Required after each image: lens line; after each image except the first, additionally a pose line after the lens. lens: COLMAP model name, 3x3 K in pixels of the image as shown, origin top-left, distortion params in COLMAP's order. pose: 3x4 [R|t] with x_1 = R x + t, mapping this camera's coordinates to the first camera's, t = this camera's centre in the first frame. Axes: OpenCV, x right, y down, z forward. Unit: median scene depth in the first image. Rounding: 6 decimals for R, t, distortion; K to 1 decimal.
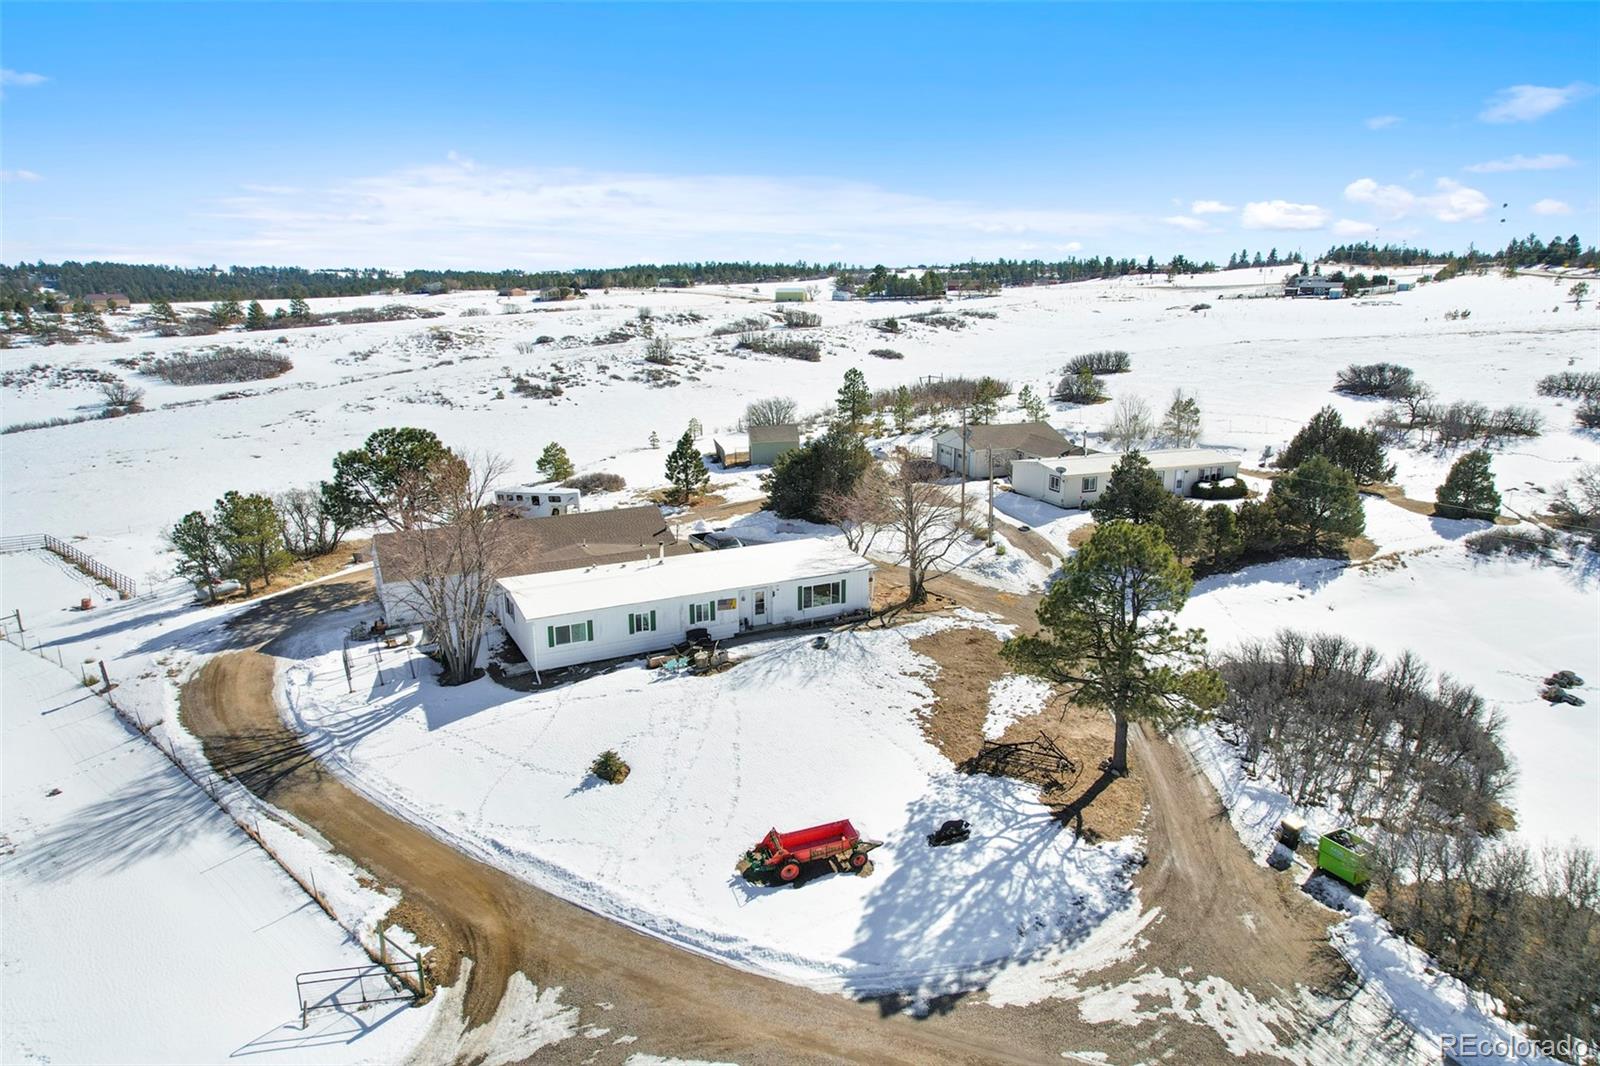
lens RADIAL K [[1015.1, 0, 800.0], [0, 1015.1, 533.0], [0, 0, 1]] dist [-0.030714, 0.005443]
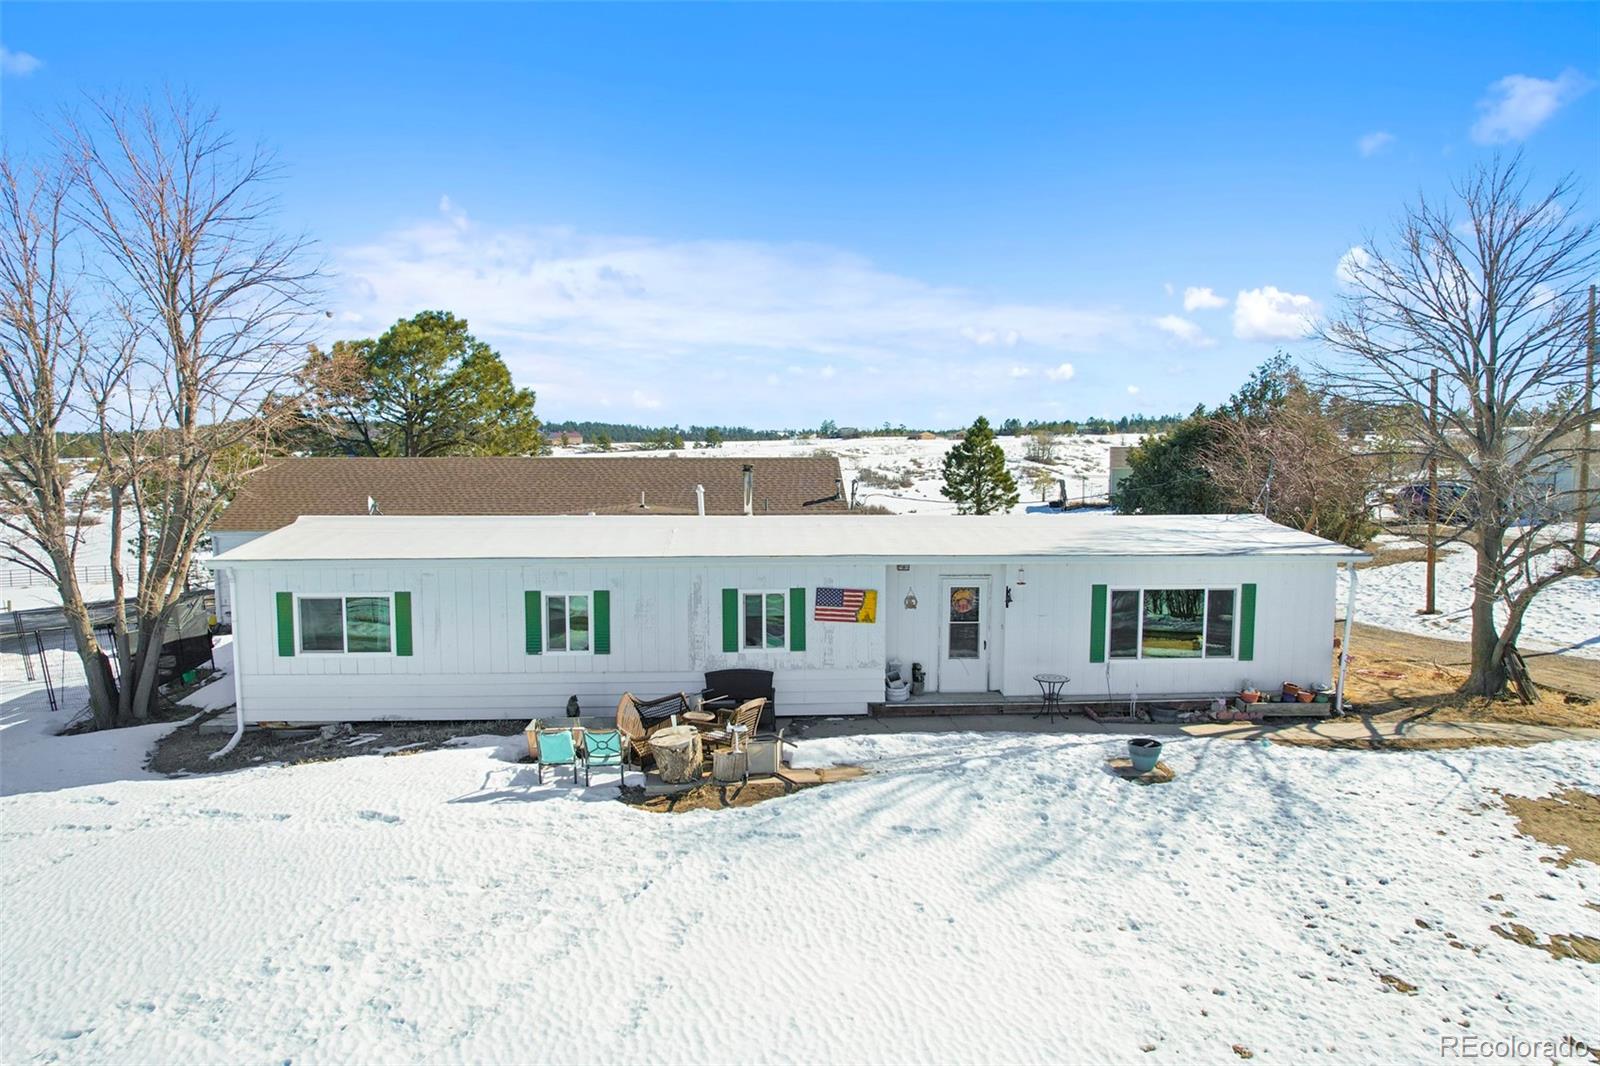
lens RADIAL K [[1015.1, 0, 800.0], [0, 1015.1, 533.0], [0, 0, 1]] dist [-0.030714, 0.005443]
pose [[0.915809, 0.034883, -0.400096, 0.042566], [-0.101619, 0.983930, -0.146817, 0.096656], [0.388545, 0.175114, 0.904637, 0.700824]]
